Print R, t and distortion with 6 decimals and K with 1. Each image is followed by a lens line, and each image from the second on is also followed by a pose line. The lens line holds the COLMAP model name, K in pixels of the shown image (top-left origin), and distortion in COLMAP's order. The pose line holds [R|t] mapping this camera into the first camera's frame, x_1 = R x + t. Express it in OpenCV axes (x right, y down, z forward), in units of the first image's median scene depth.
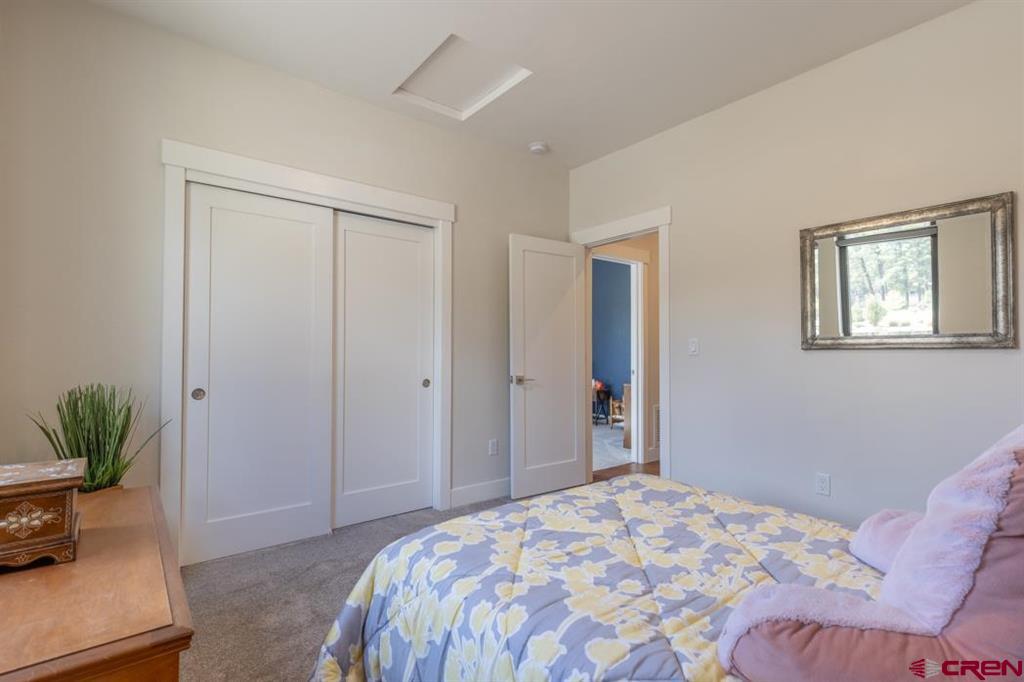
lens RADIAL K [[461.5, 0, 516.4], [0, 461.5, 338.4], [0, 0, 1]] dist [0.011392, 0.000149]
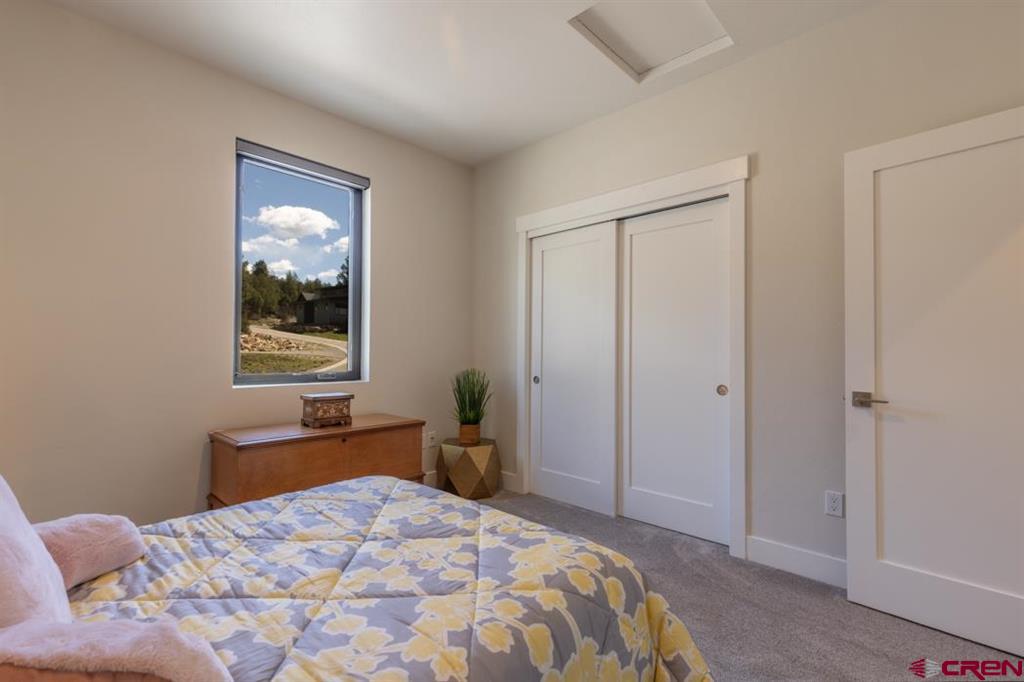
lens RADIAL K [[461.5, 0, 516.4], [0, 461.5, 338.4], [0, 0, 1]] dist [0.011392, 0.000149]
pose [[0.153219, -0.031269, -0.987697, 0.775858], [0.027008, 0.999258, -0.027445, 0.026591], [0.987823, -0.022470, 0.153950, 0.726464]]
